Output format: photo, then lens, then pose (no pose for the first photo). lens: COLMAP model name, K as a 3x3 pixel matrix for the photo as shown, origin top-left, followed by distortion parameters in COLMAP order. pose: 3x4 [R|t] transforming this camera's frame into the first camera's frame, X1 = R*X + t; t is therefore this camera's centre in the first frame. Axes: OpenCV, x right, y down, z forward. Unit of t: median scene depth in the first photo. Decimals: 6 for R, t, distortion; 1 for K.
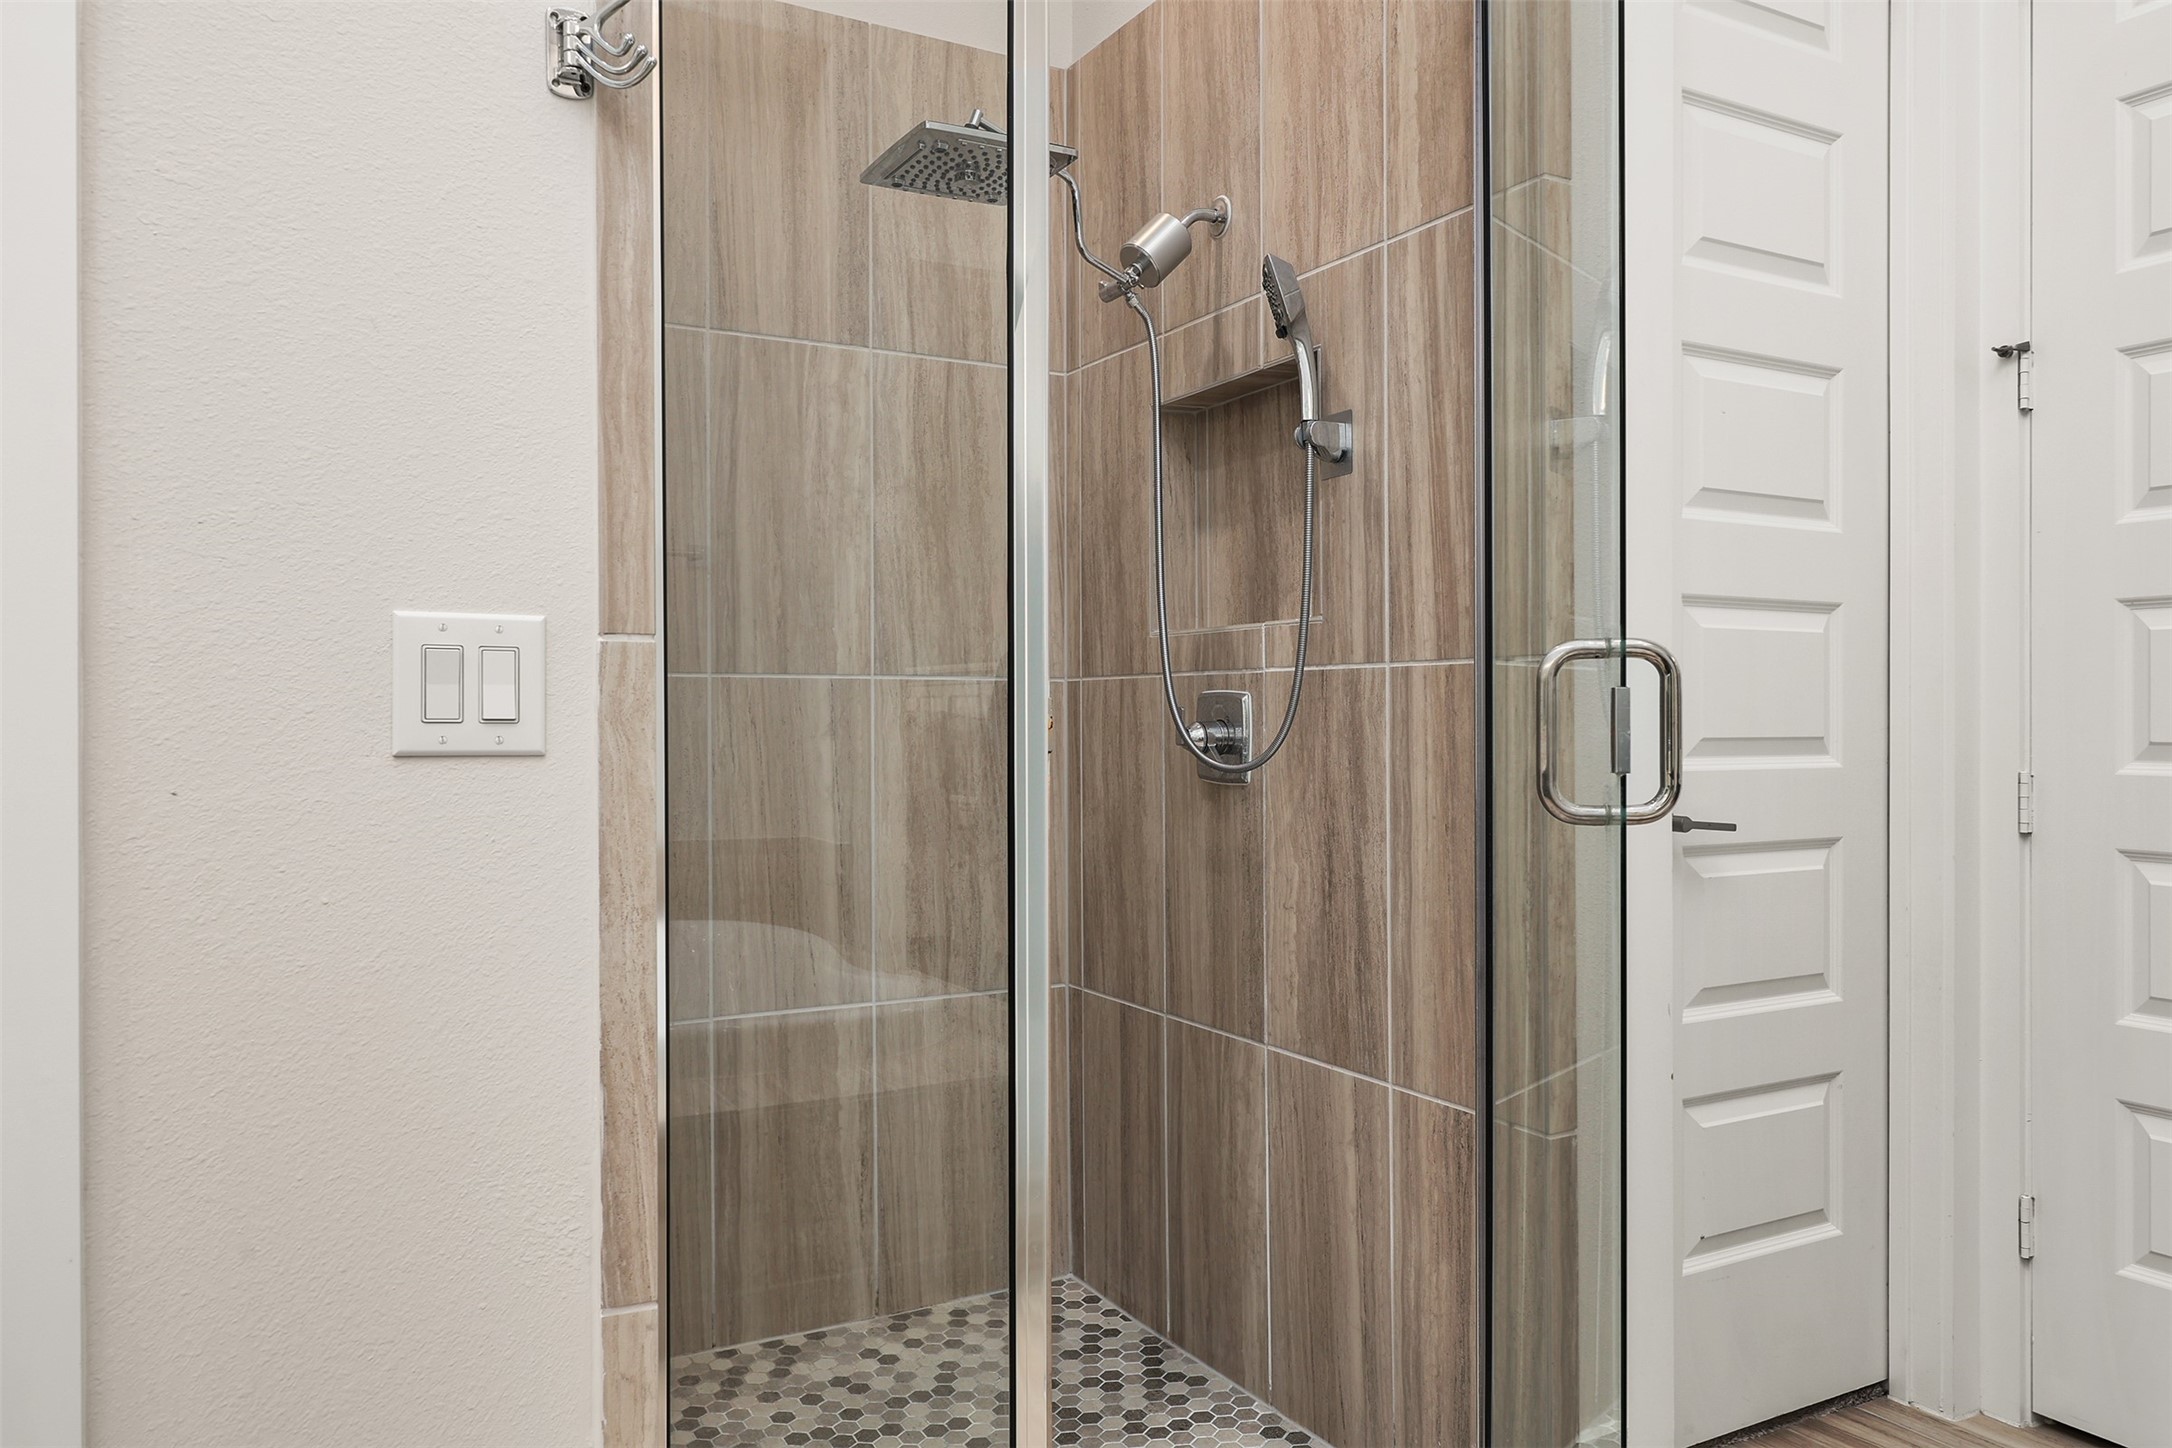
lens RADIAL K [[1562.1, 0, 1086.6], [0, 1562.1, 720.4], [0, 0, 1]] dist [-0.008806, -0.000934]
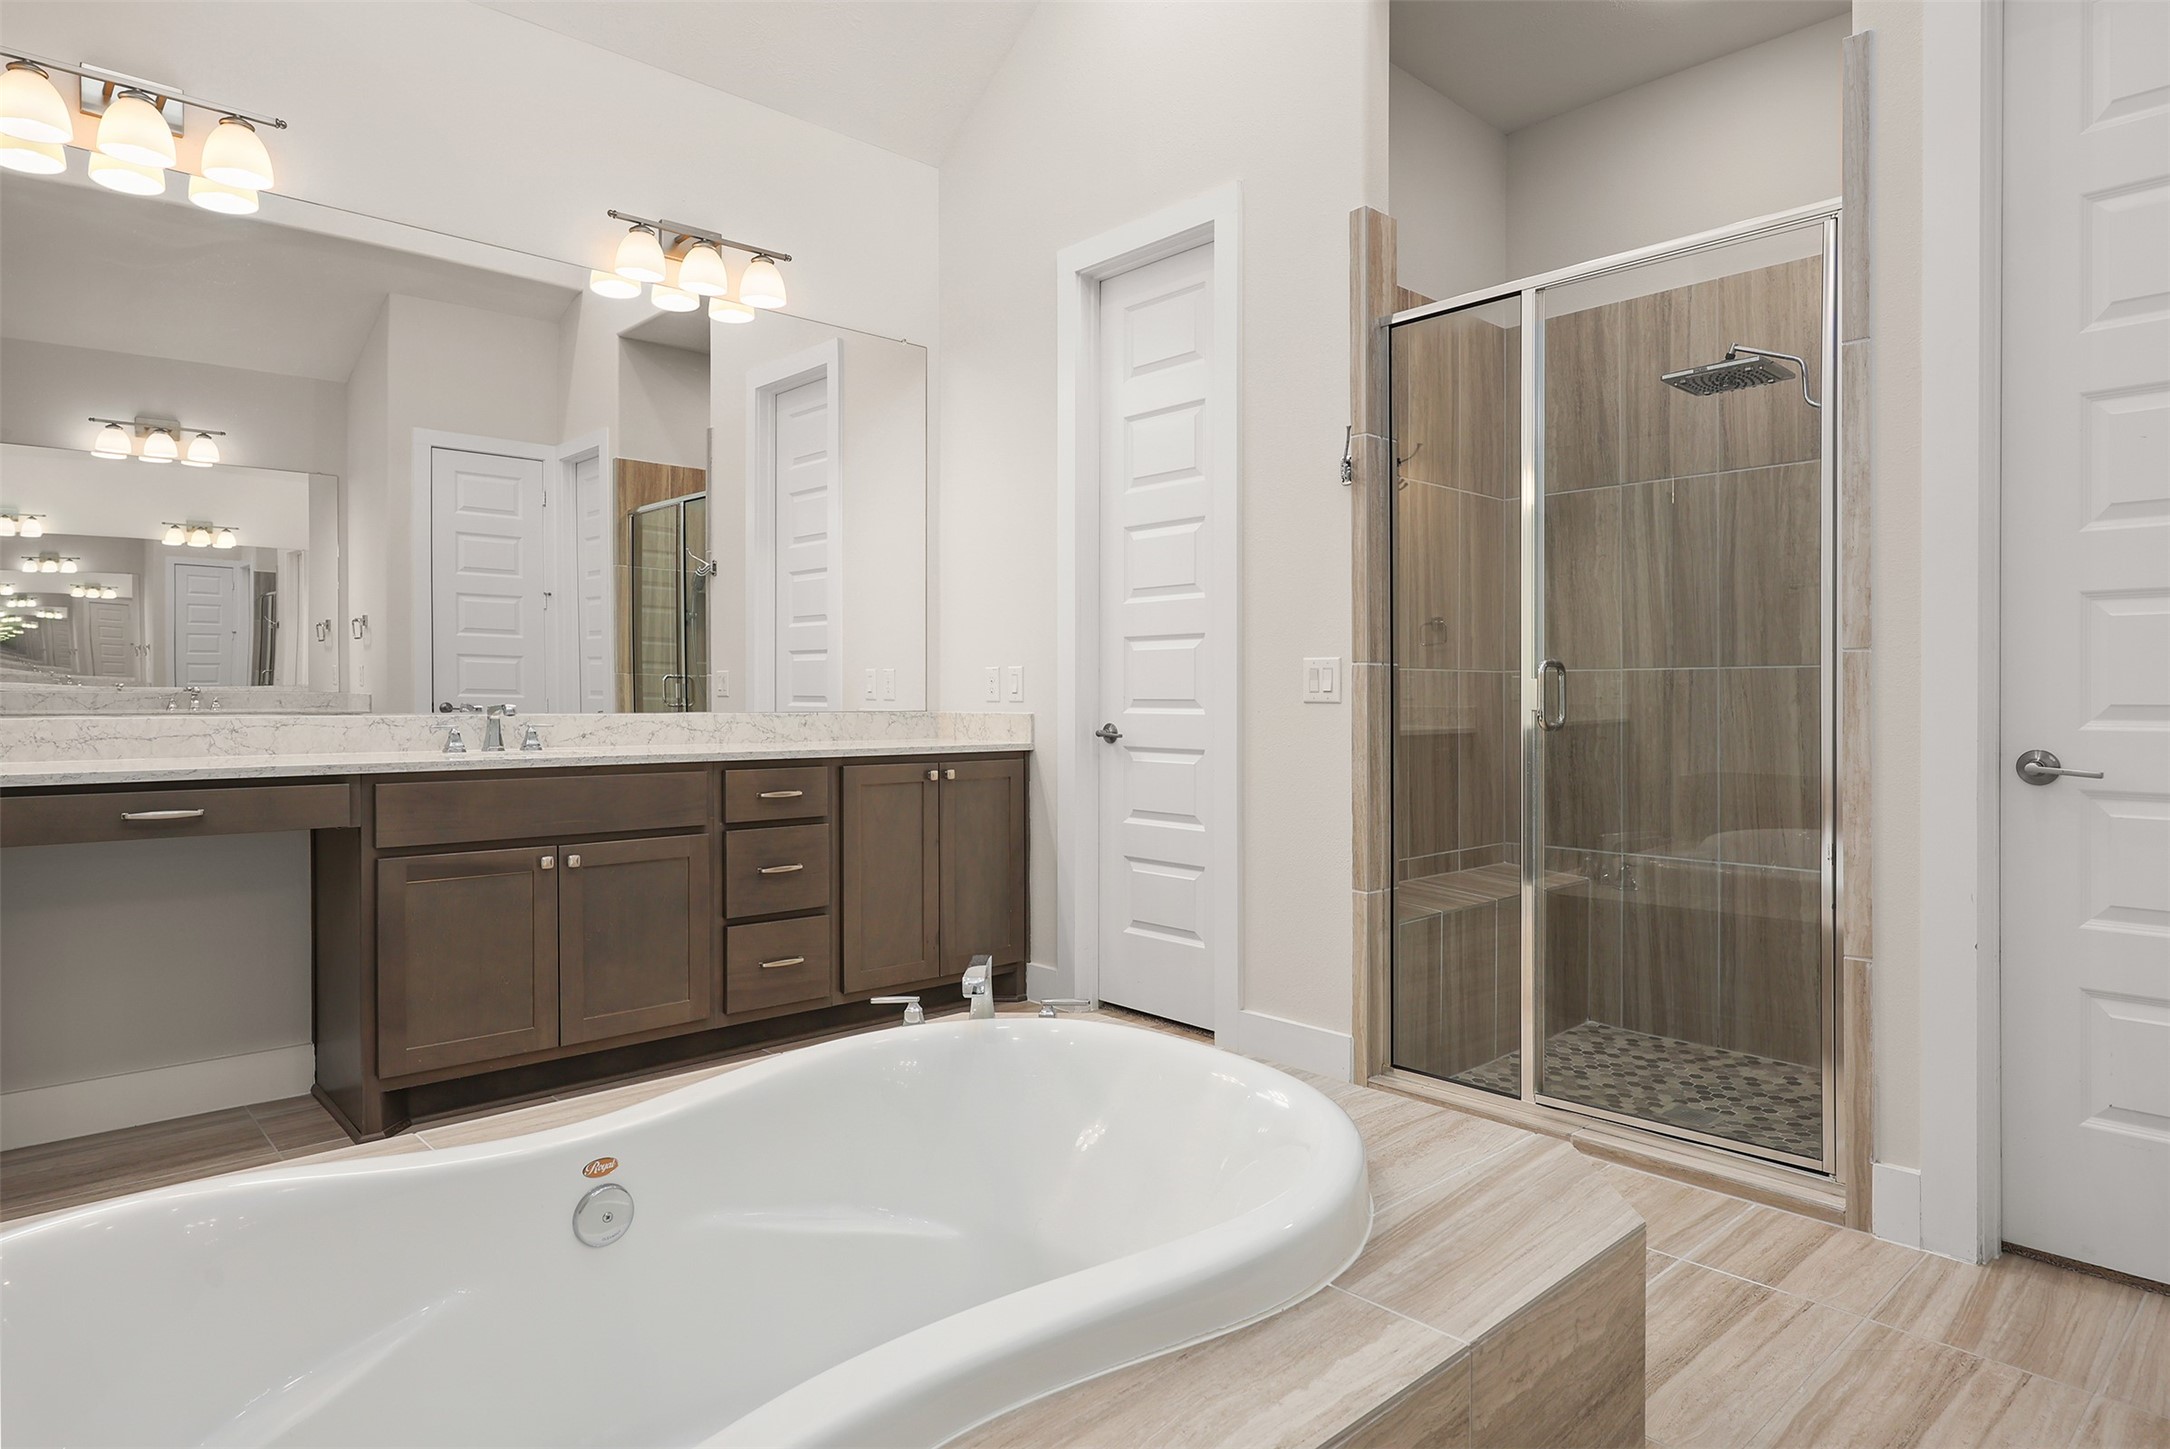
lens RADIAL K [[1246.0, 0, 1085.0], [0, 1246.0, 709.2], [0, 0, 1]] dist [-0.004646, -0.000354]
pose [[0.216193, 0.010381, -0.976295, 0.982276], [-0.001822, 0.999946, 0.010229, 0.005299], [0.976349, -0.000433, 0.216200, -0.008699]]
